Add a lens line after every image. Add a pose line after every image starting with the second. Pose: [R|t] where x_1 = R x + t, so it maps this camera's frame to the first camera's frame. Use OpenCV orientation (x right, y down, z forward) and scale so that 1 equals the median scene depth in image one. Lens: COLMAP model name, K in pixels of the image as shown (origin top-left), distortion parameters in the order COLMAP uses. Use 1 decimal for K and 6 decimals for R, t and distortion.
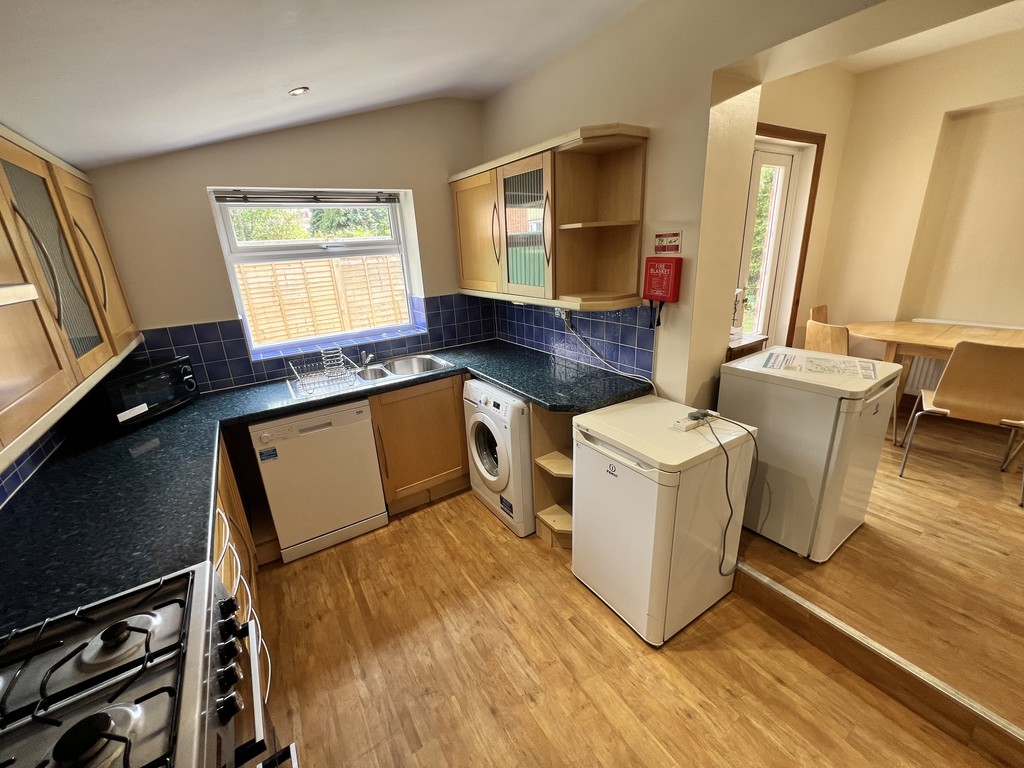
lens RADIAL K [[411.0, 0, 509.1], [0, 411.0, 379.9], [0, 0, 1]] dist [-0.001210, 0.000267]
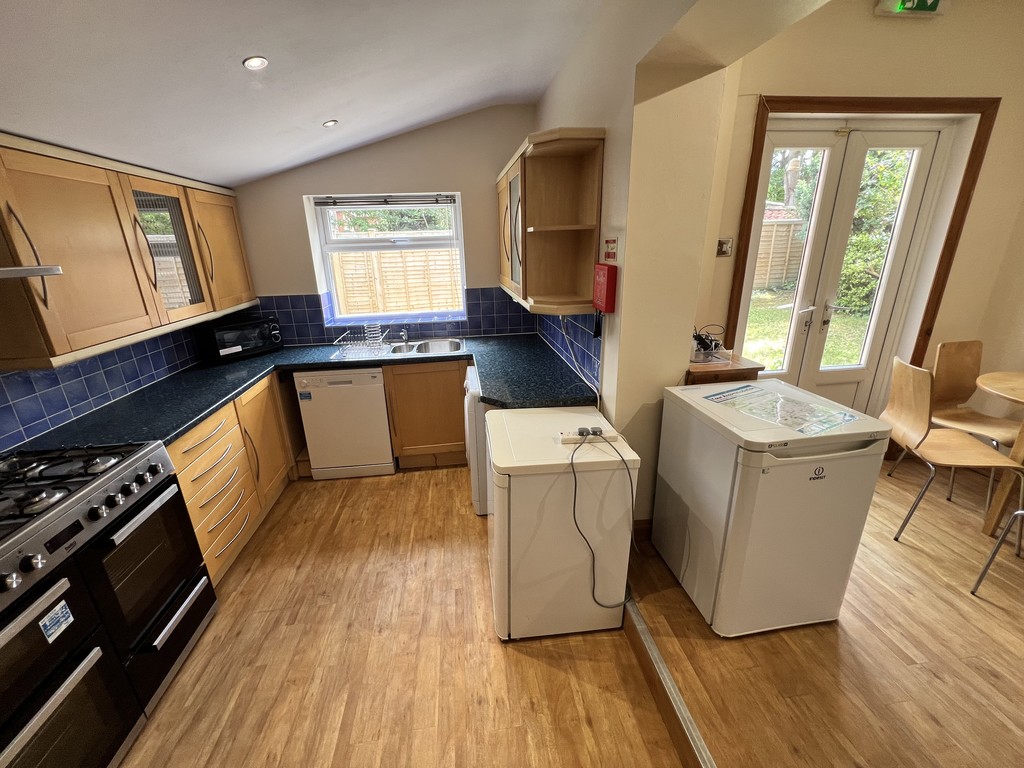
lens RADIAL K [[411.0, 0, 506.3], [0, 411.0, 380.2], [0, 0, 1]] dist [-0.001210, 0.000267]
pose [[0.899608, 0.164320, -0.404605, 0.596374], [-0.154956, 0.986331, 0.056039, -0.051862], [0.408283, 0.012283, 0.912773, 0.040075]]
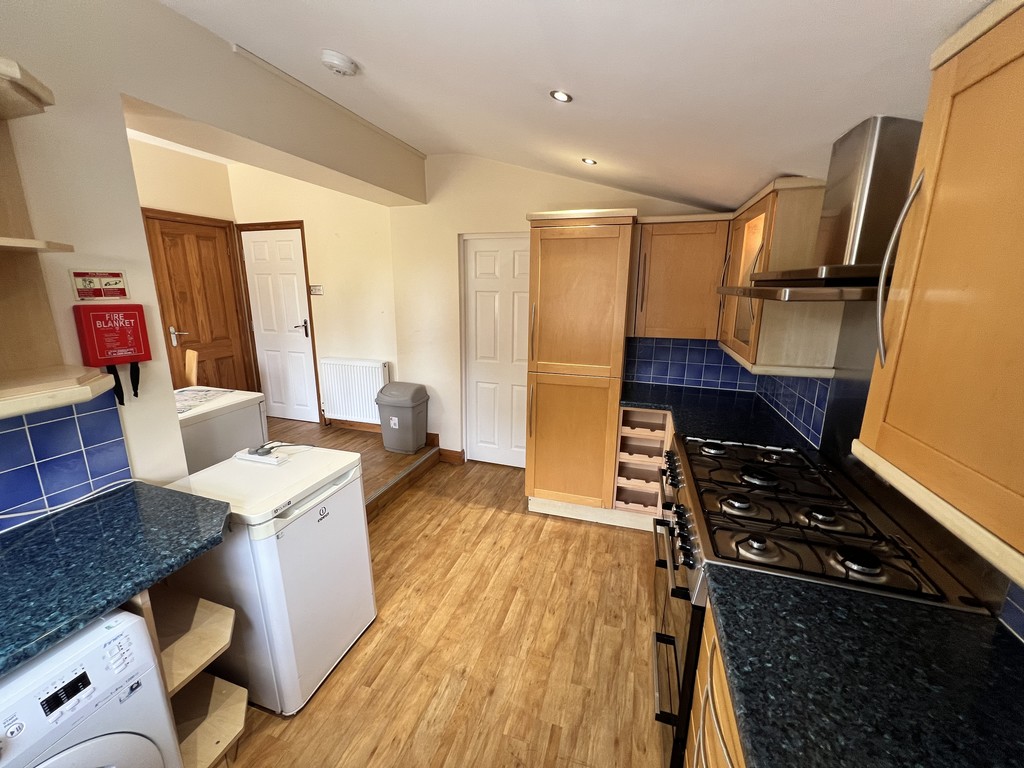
lens RADIAL K [[411.0, 0, 504.5], [0, 411.0, 379.5], [0, 0, 1]] dist [-0.001210, 0.000267]
pose [[-0.627027, -0.128550, 0.768318, -0.620779], [0.265540, 0.891950, 0.365943, -0.260280], [-0.732343, 0.433475, -0.525141, 0.924813]]
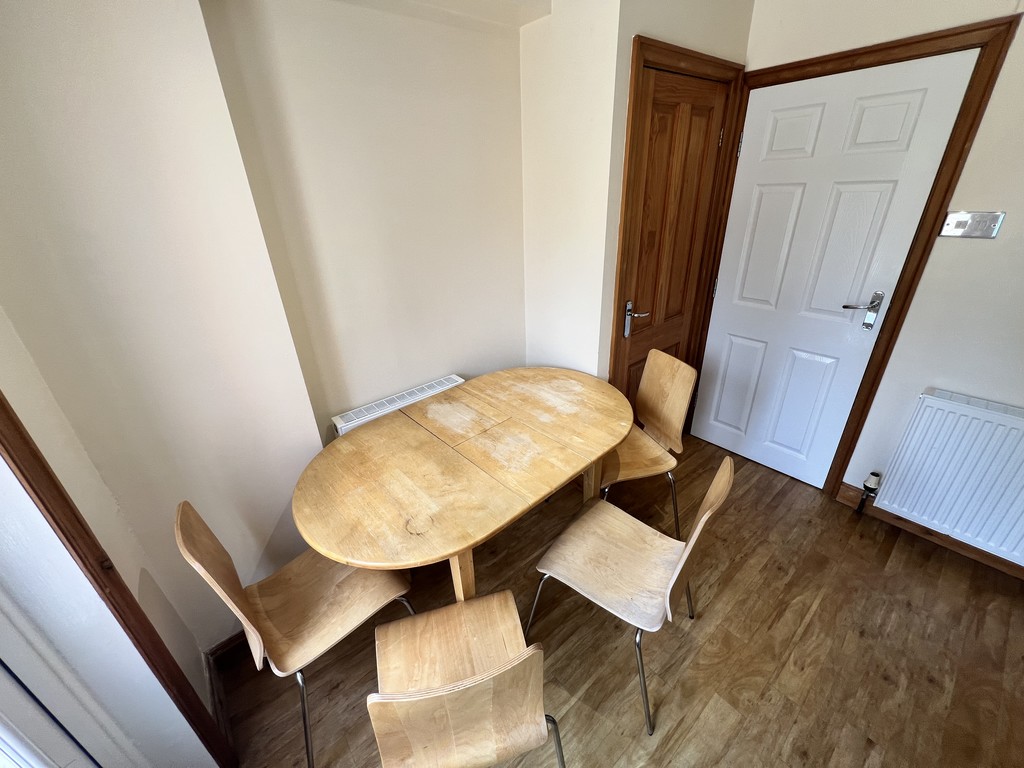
lens RADIAL K [[411.0, 0, 511.1], [0, 411.0, 379.0], [0, 0, 1]] dist [-0.001210, 0.000267]
pose [[-0.121163, -0.379058, 0.917407, 0.000993], [0.349287, 0.848827, 0.396852, -0.374435], [-0.929149, 0.368522, 0.029553, 1.064618]]
